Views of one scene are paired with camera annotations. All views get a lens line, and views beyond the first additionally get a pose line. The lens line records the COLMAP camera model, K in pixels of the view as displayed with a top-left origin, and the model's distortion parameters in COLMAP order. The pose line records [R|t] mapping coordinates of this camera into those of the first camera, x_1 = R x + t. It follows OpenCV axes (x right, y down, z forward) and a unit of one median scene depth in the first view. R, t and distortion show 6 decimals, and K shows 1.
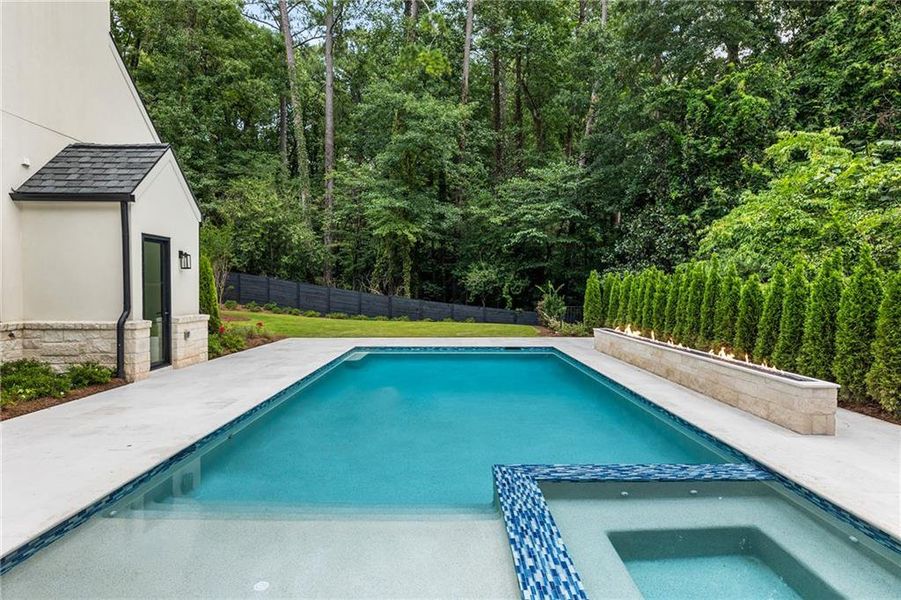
lens RADIAL K [[468.0, 0, 450.5], [0, 468.0, 300.0], [0, 0, 1]] dist [-0.001138, 0.000259]
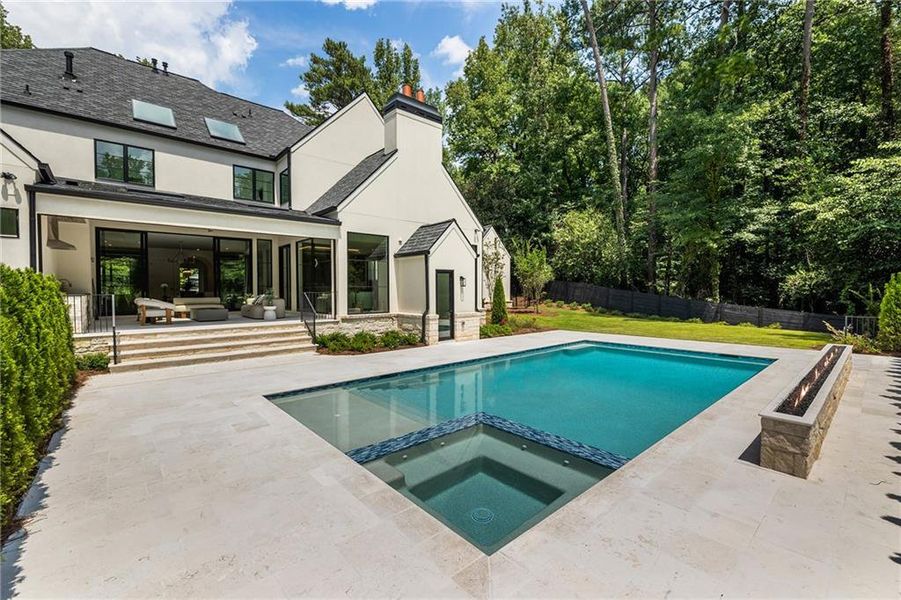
lens RADIAL K [[373.7, 0, 446.8], [0, 373.7, 297.9], [0, 0, 1]] dist [-0.002655, 0.000190]
pose [[0.662987, 0.009569, -0.748570, 0.499355], [-0.010805, 0.999936, 0.003212, -0.028948], [0.748553, 0.005958, 0.663048, 0.007868]]
